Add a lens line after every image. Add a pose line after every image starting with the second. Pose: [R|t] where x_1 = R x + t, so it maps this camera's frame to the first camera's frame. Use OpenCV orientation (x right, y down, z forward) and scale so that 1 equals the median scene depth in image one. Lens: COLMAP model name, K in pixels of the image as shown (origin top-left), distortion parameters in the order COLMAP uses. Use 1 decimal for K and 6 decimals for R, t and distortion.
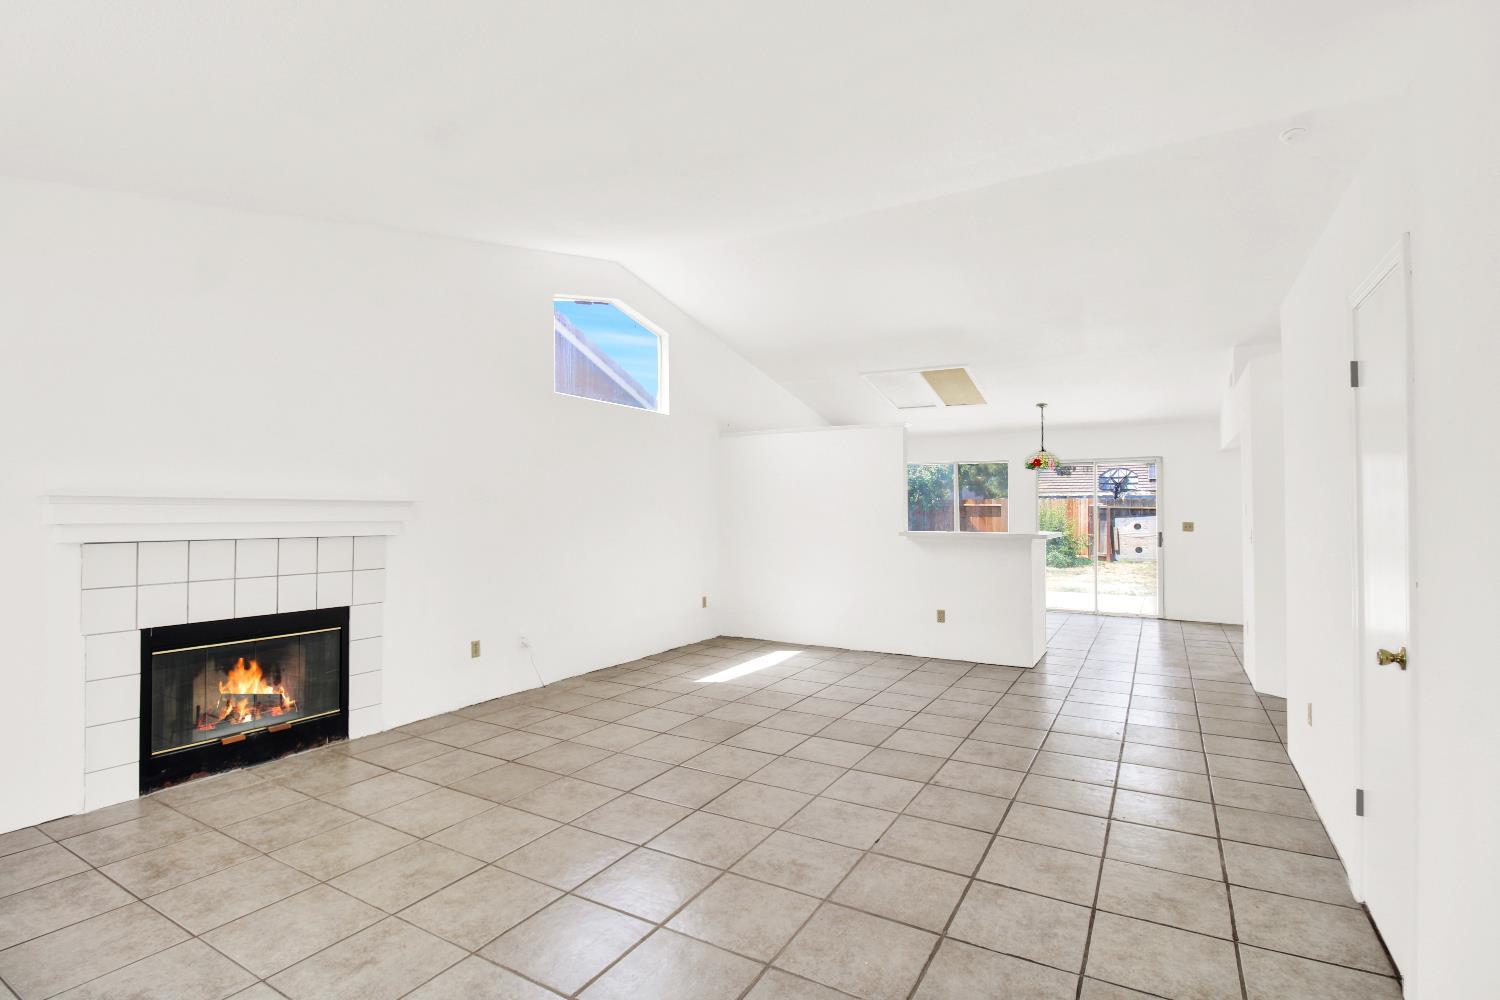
lens RADIAL K [[705.1, 0, 749.5], [0, 705.1, 500.5], [0, 0, 1]] dist [-0.000146, -0.012464]
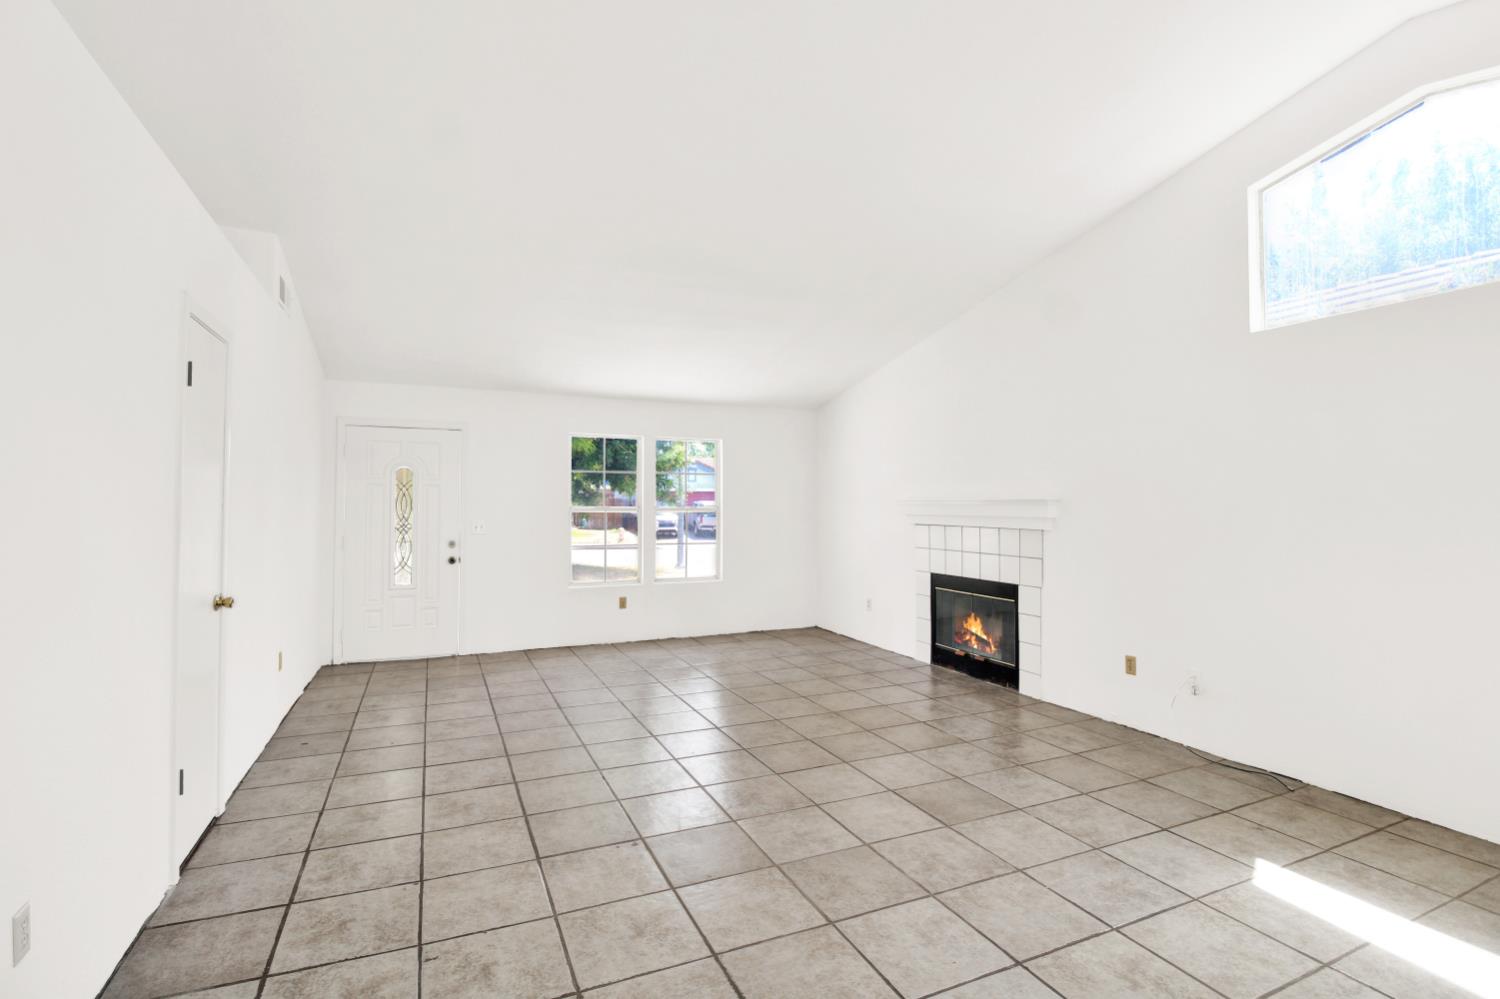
lens RADIAL K [[705.1, 0, 759.9], [0, 705.1, 497.3], [0, 0, 1]] dist [-0.000146, -0.012464]
pose [[-0.571235, -0.014929, -0.820651, 0.707169], [0.006968, 0.999710, -0.023036, 0.020277], [0.820757, -0.018877, -0.570966, 1.318527]]
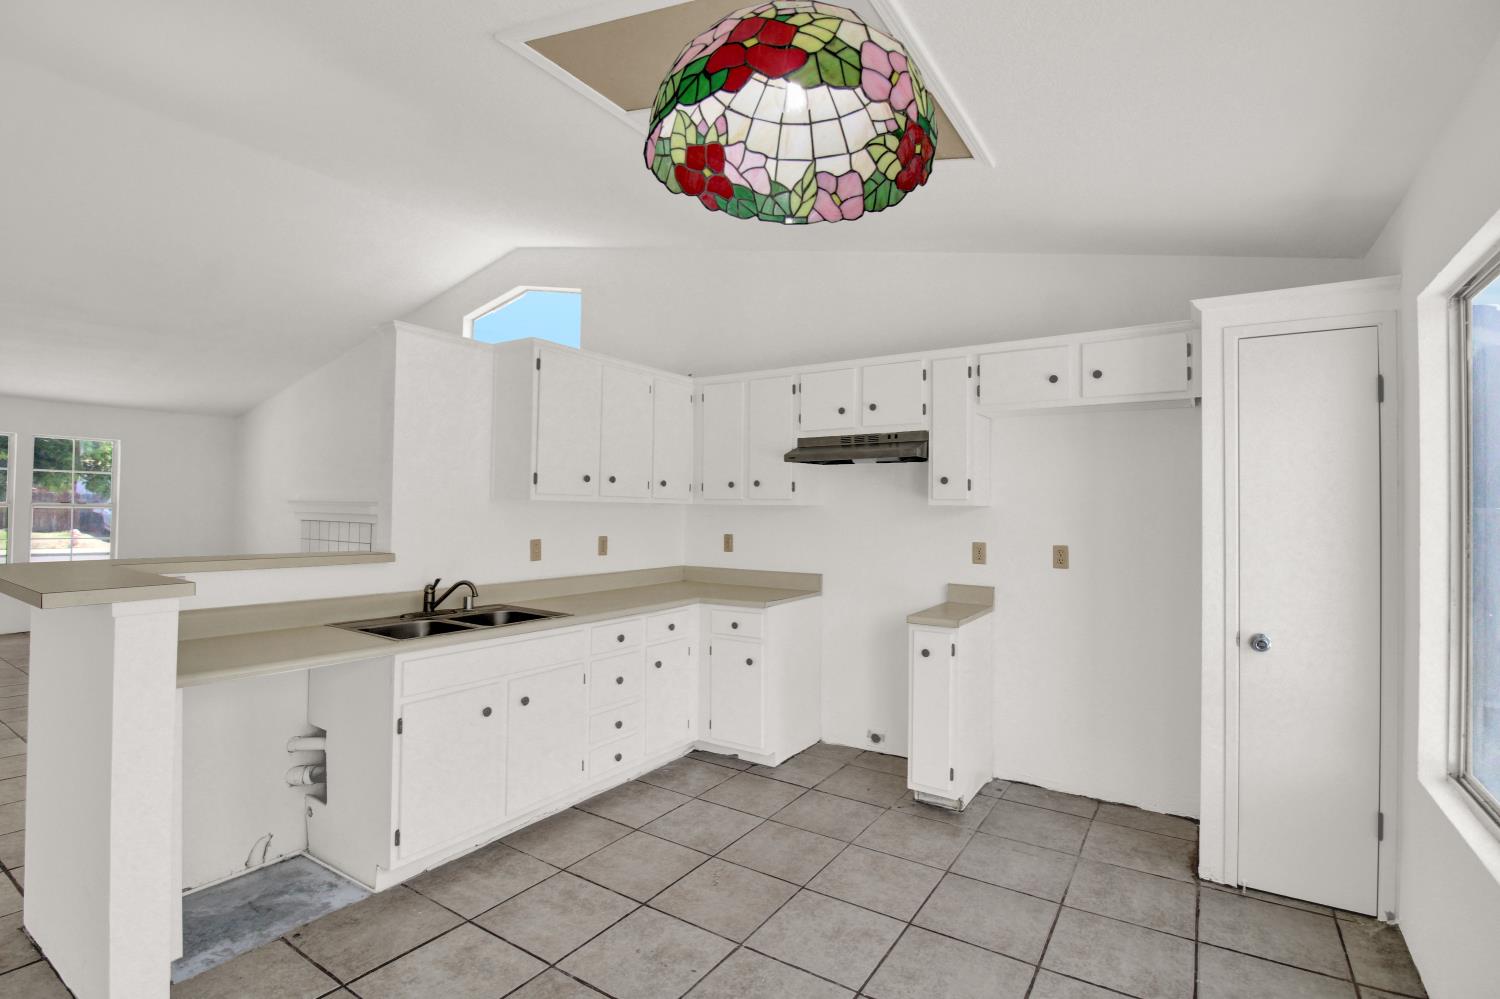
lens RADIAL K [[705.1, 0, 753.7], [0, 705.1, 494.1], [0, 0, 1]] dist [-0.000146, -0.012464]
pose [[-0.046995, -0.026030, -0.998556, 1.083343], [0.001666, 0.999657, -0.026137, 0.027243], [0.998894, -0.002892, -0.046936, 2.020590]]
